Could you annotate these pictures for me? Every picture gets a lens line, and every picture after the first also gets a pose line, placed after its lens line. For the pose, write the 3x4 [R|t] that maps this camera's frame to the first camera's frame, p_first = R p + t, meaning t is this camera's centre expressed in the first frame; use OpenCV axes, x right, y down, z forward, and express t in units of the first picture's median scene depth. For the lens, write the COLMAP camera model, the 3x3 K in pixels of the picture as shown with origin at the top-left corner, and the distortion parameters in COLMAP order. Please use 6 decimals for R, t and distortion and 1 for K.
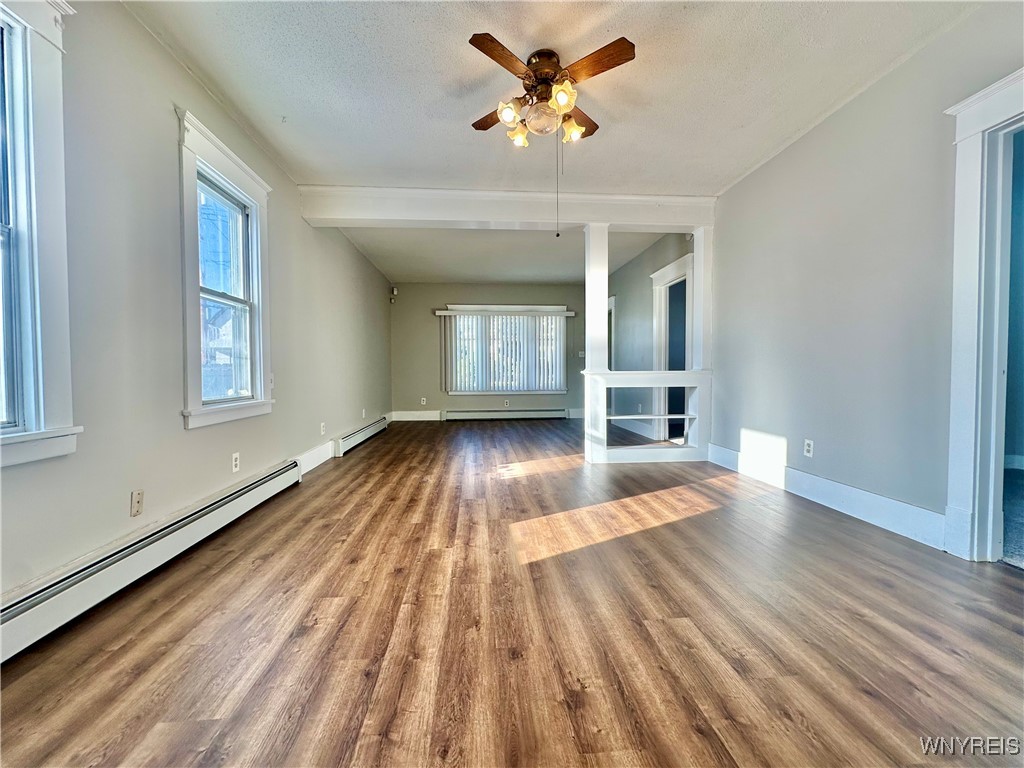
lens RADIAL K [[406.1, 0, 512.0], [0, 406.1, 384.0], [0, 0, 1]] dist [-0.002334, -0.000535]
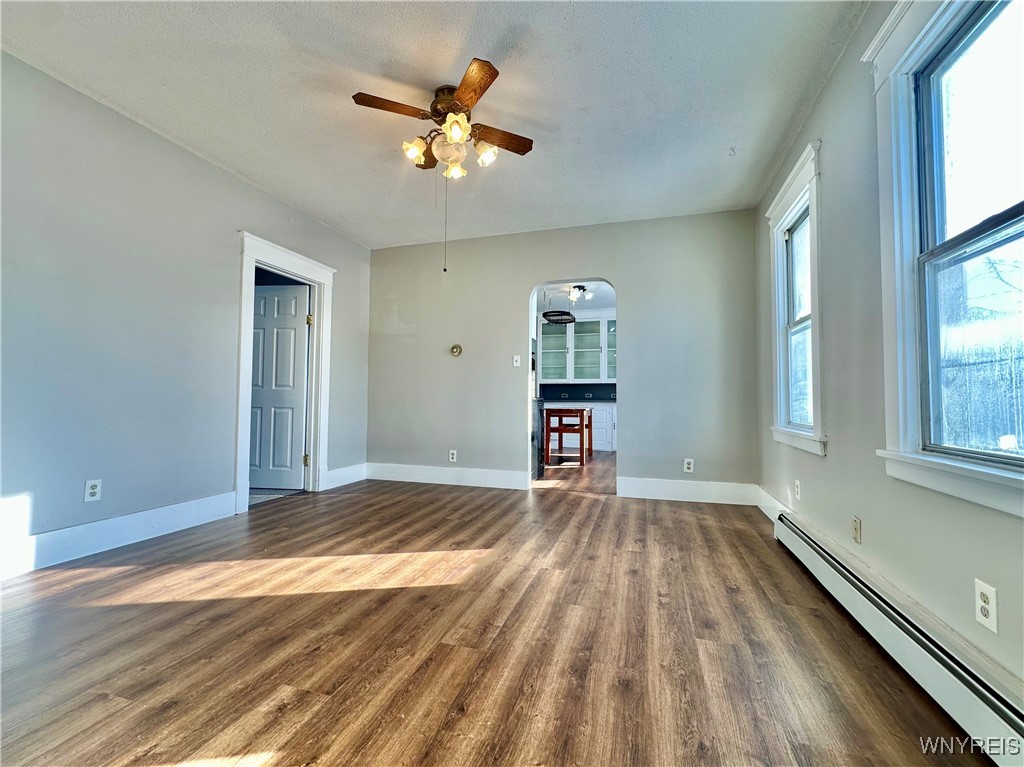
lens RADIAL K [[406.1, 0, 512.0], [0, 406.1, 383.5], [0, 0, 1]] dist [-0.002334, -0.000535]
pose [[-0.919419, 0.013533, 0.393047, -0.452780], [0.009177, 0.999874, -0.012958, -0.045666], [-0.393173, -0.008307, -0.919427, 1.839732]]
